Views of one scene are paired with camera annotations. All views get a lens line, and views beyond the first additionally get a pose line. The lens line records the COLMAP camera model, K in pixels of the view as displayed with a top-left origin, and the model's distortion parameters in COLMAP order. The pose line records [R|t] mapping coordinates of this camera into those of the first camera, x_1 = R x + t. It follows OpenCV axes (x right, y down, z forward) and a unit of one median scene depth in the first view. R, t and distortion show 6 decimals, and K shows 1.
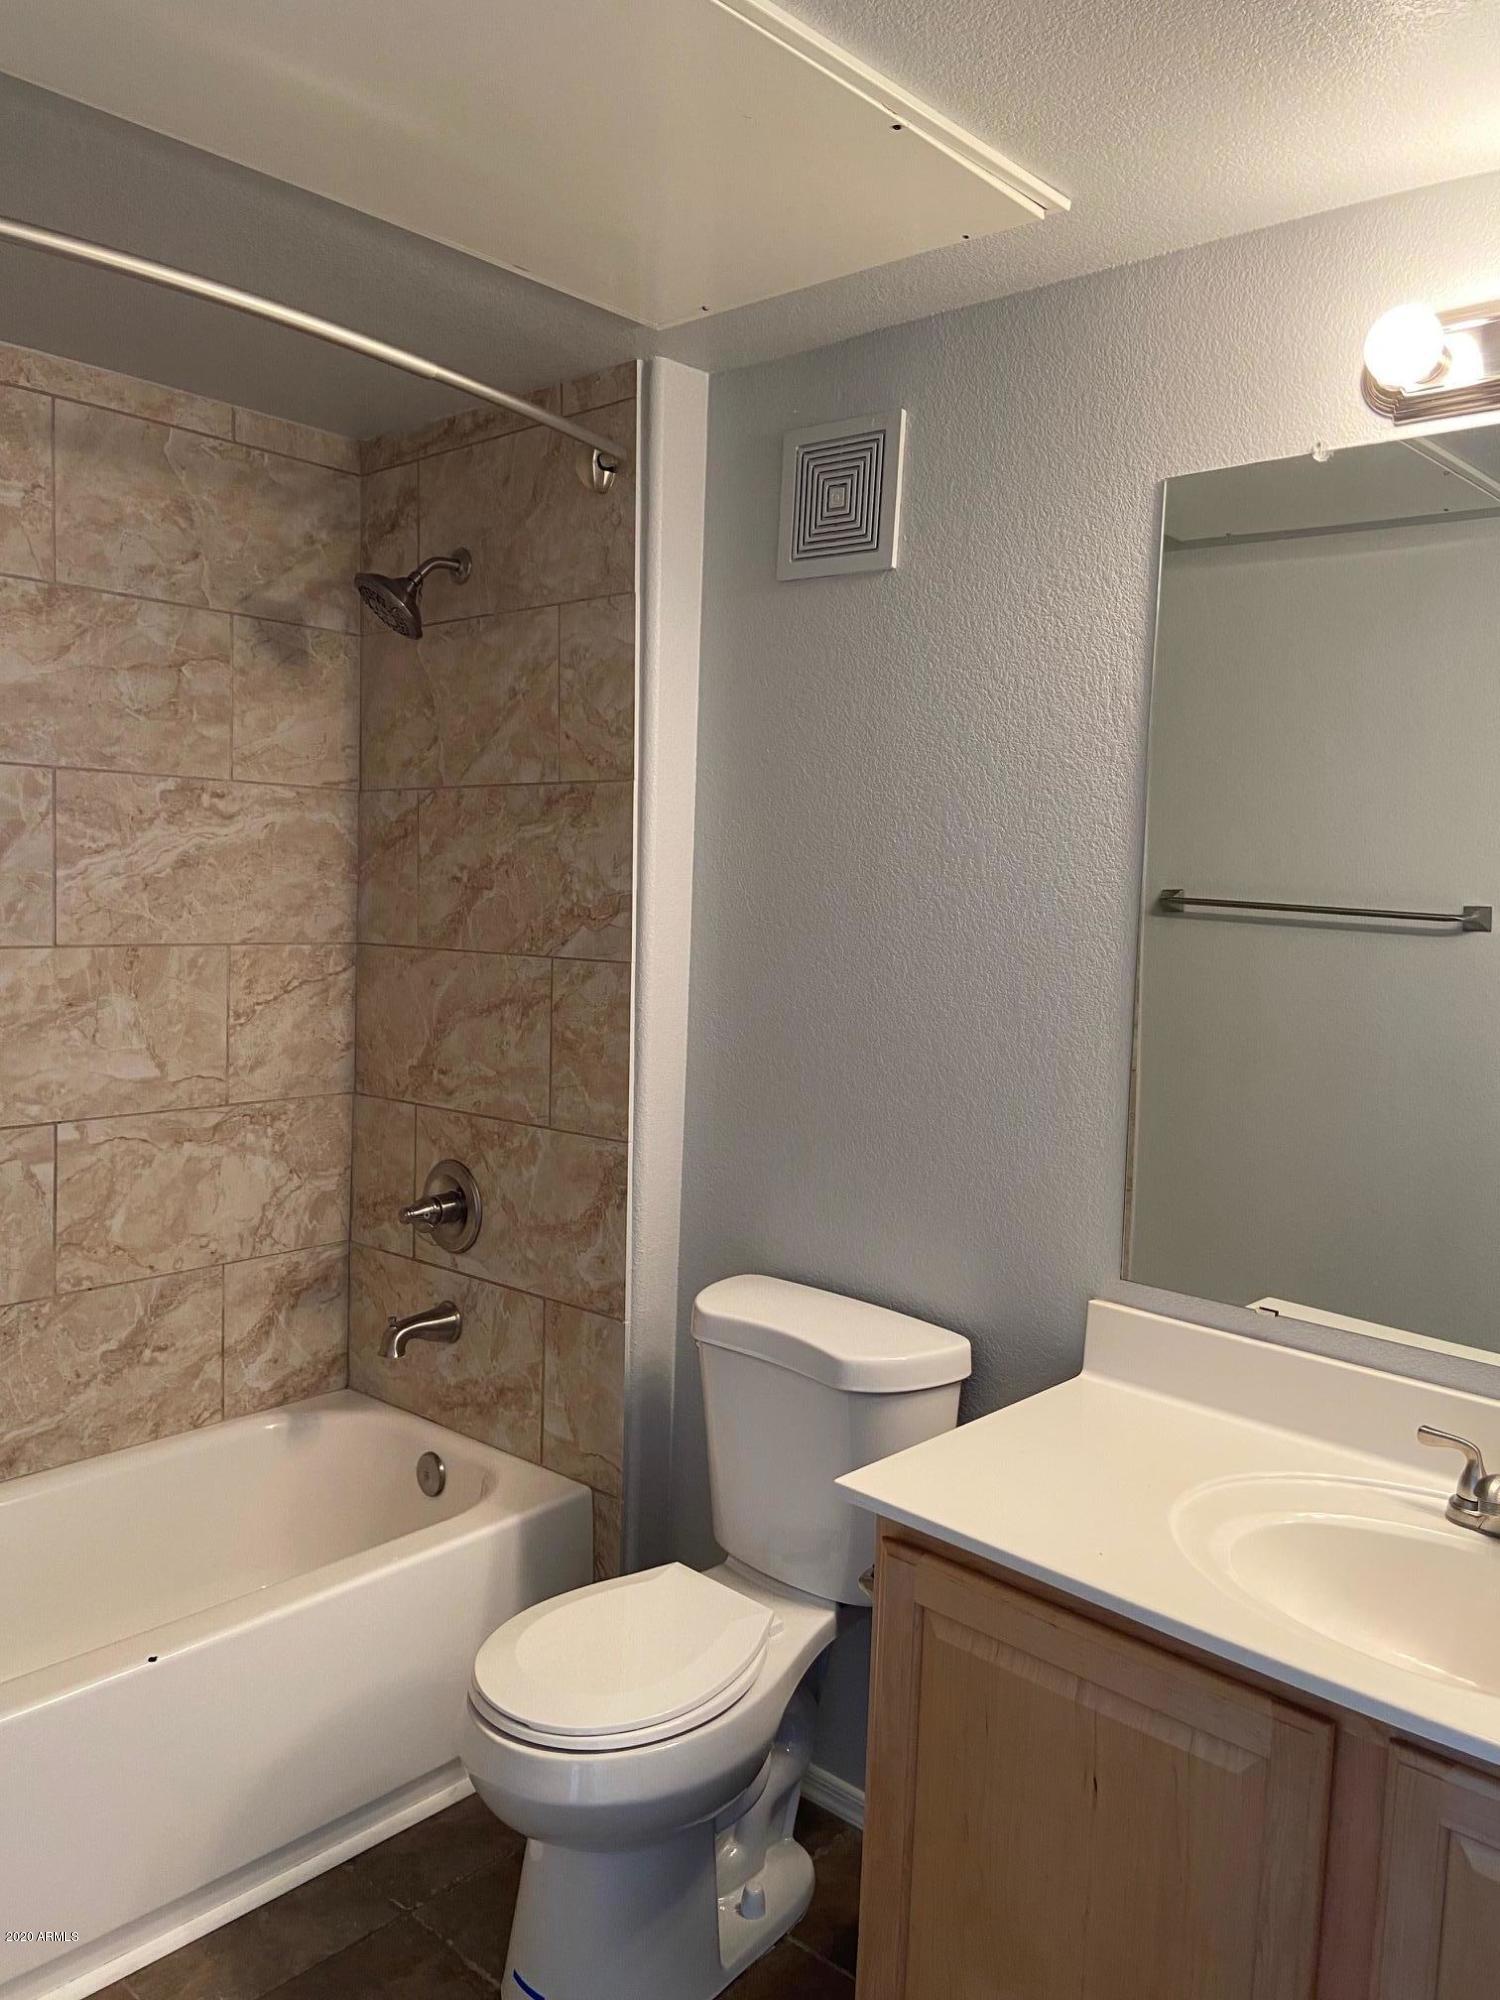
lens RADIAL K [[1494.5, 0, 756.4], [0, 1494.5, 979.5], [0, 0, 1]] dist [0.129284, -0.172201]
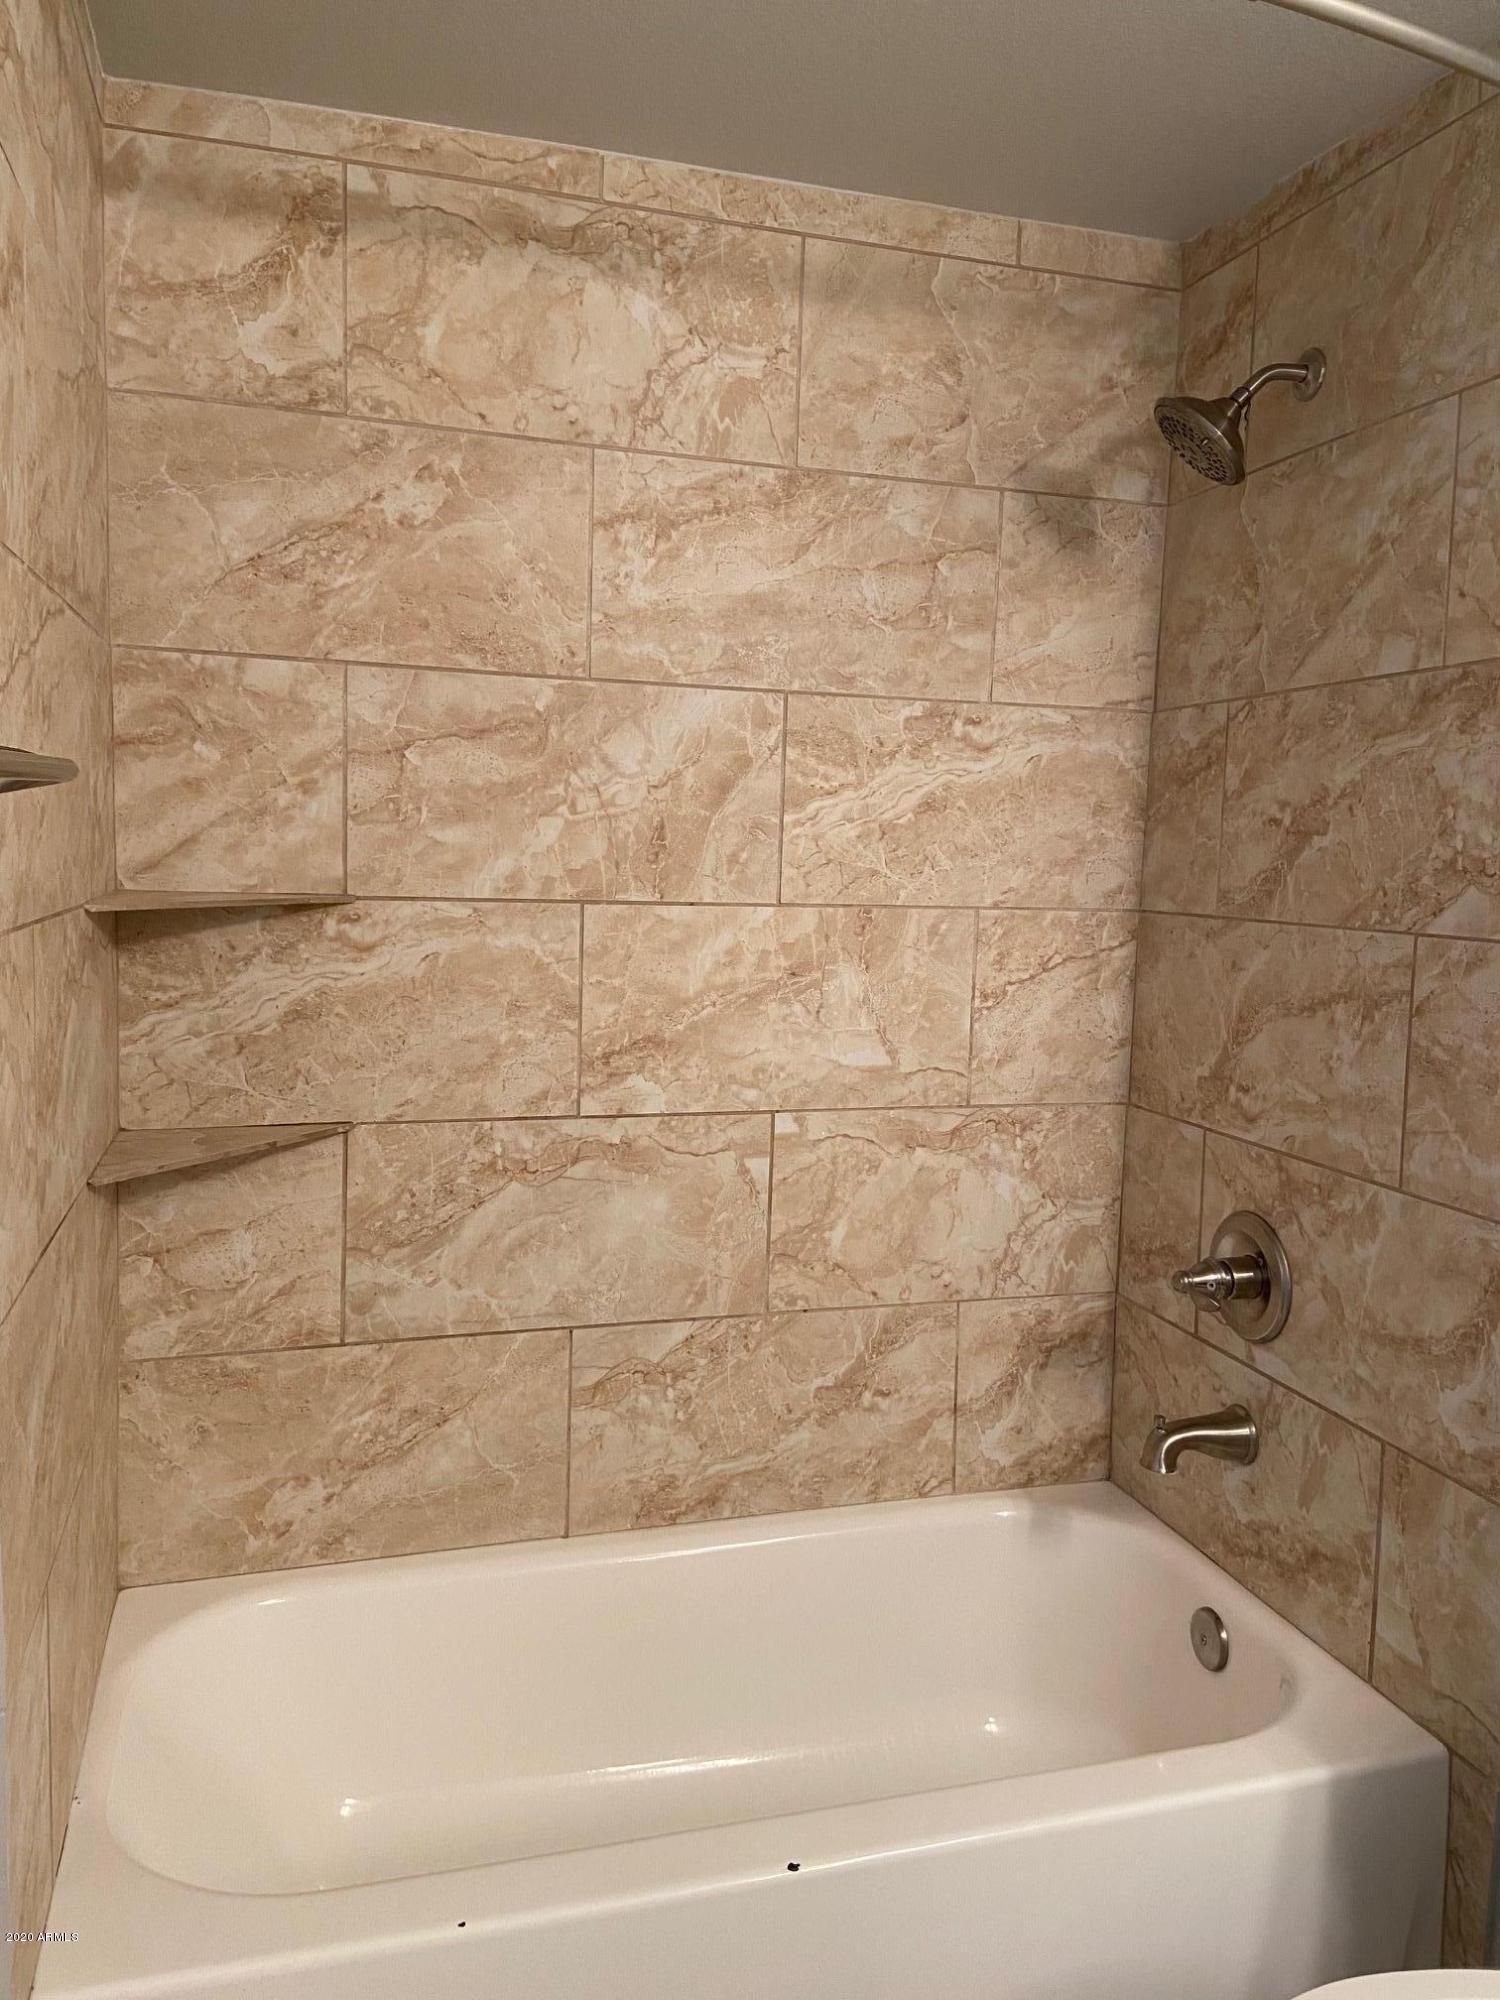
lens RADIAL K [[1494.5, 0, 756.4], [0, 1494.5, 979.5], [0, 0, 1]] dist [0.129284, -0.172201]
pose [[0.854135, 0.045012, -0.518100, -0.034958], [-0.038901, 0.998986, 0.022659, 0.001389], [0.518594, 0.000801, 0.855020, 0.265667]]
